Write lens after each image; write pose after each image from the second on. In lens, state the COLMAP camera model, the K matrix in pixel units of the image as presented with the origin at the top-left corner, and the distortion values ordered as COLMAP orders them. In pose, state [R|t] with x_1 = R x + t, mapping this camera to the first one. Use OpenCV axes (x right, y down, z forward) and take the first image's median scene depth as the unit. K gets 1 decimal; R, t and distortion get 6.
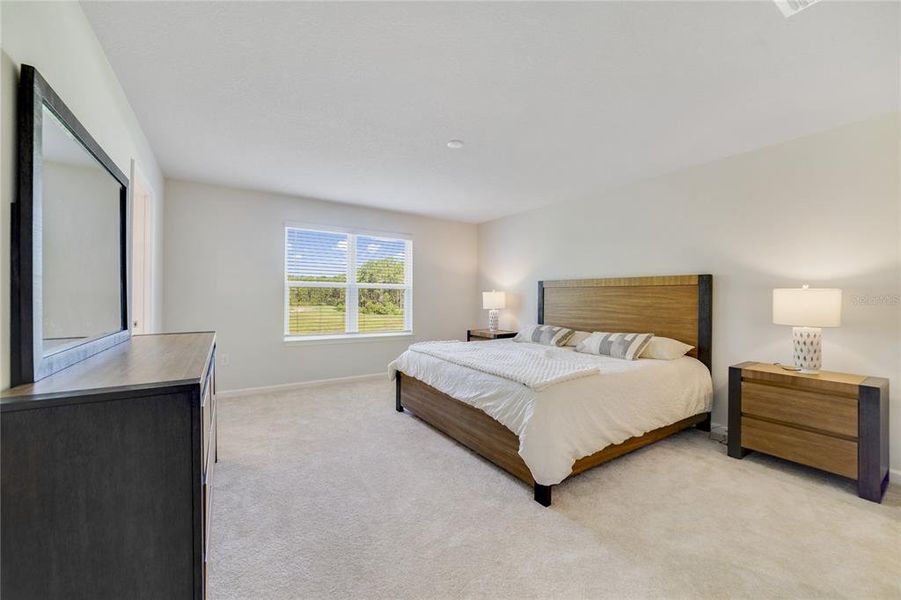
lens RADIAL K [[346.5, 0, 449.2], [0, 346.5, 296.9], [0, 0, 1]] dist [-0.012892, -0.000103]
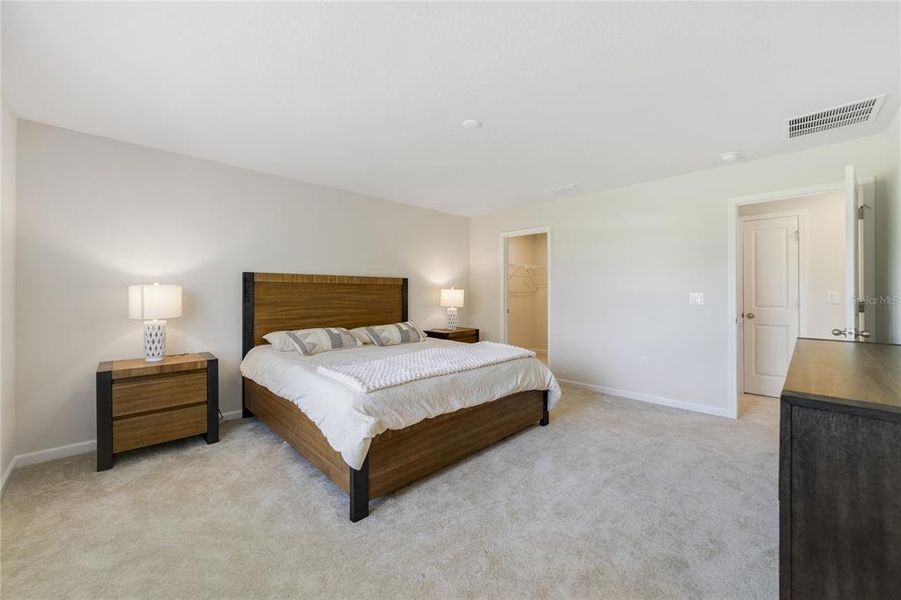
lens RADIAL K [[346.5, 0, 427.6], [0, 346.5, 292.6], [0, 0, 1]] dist [-0.012892, -0.000103]
pose [[-0.169276, -0.002362, 0.985566, -0.614204], [0.003955, 0.999987, 0.003075, -0.005651], [-0.985561, 0.004419, -0.169264, 0.921702]]
